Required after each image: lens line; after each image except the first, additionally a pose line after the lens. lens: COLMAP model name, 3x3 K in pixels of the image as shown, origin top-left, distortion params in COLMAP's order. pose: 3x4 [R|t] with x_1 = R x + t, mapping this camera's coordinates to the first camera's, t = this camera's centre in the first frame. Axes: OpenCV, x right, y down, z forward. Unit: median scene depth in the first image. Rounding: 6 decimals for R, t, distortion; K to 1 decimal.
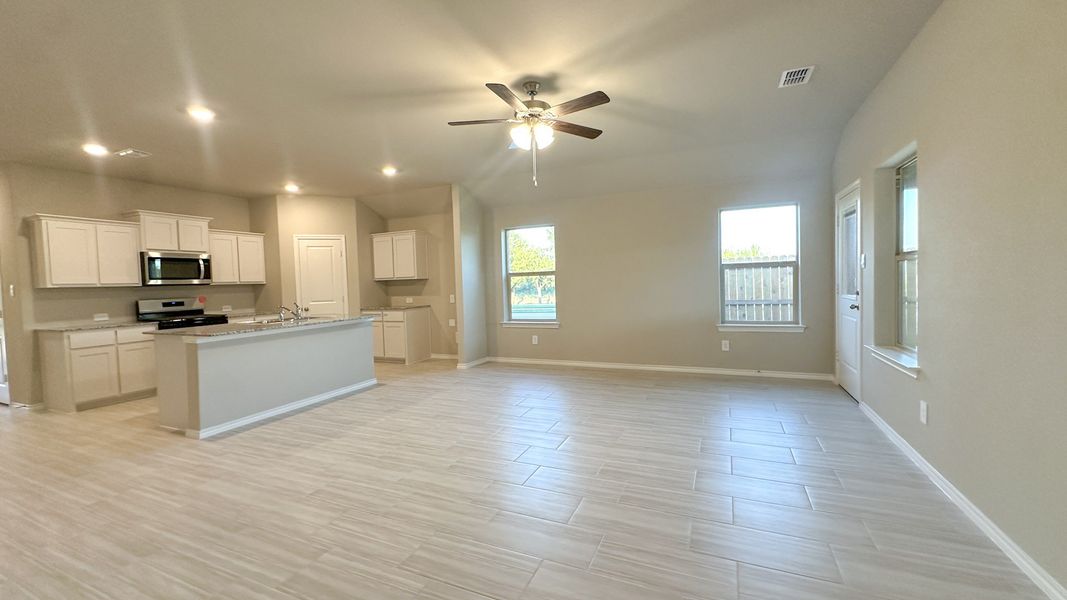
lens RADIAL K [[424.7, 0, 531.3], [0, 424.7, 298.0], [0, 0, 1]] dist [0.000217, 0.000476]
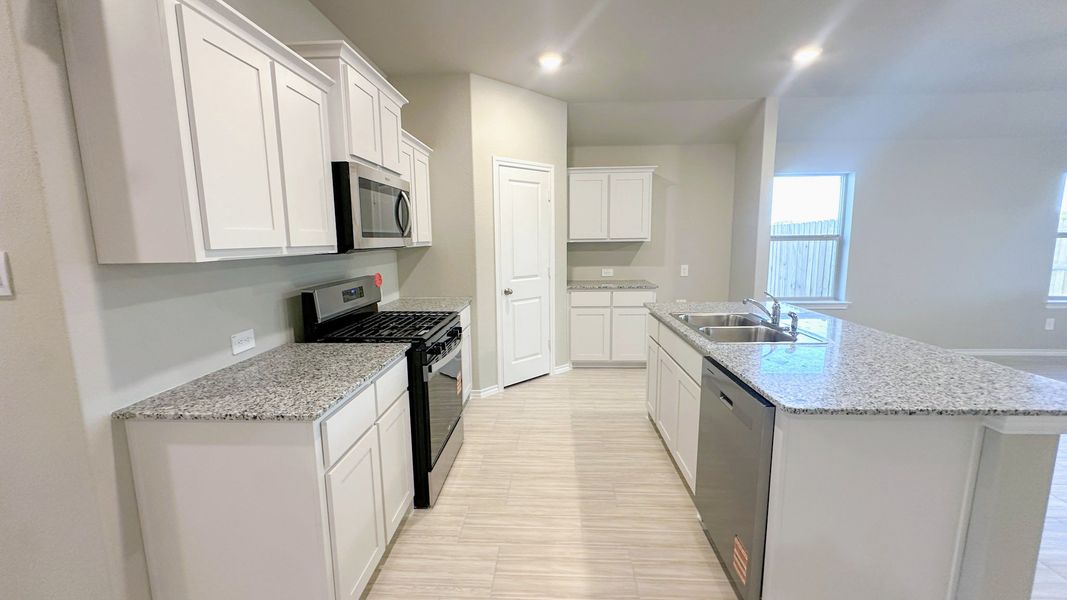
lens RADIAL K [[424.7, 0, 531.3], [0, 424.7, 298.0], [0, 0, 1]] dist [0.000217, 0.000476]
pose [[0.931551, -0.031164, 0.362272, -0.898577], [-0.003583, 0.995485, 0.094848, -0.024803], [-0.363592, -0.089654, 0.927234, 0.576288]]
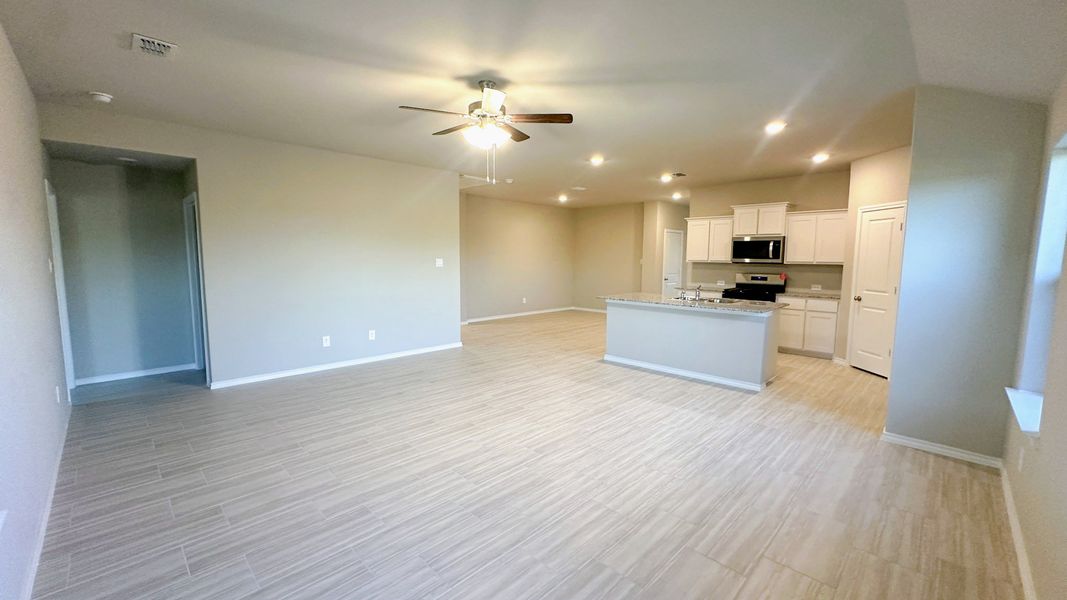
lens RADIAL K [[424.7, 0, 531.3], [0, 424.7, 298.0], [0, 0, 1]] dist [0.000217, 0.000476]
pose [[-0.344392, 0.121185, -0.930972, 0.562835], [-0.033553, 0.989412, 0.141205, -0.086892], [0.938226, 0.079867, -0.336679, 0.870592]]
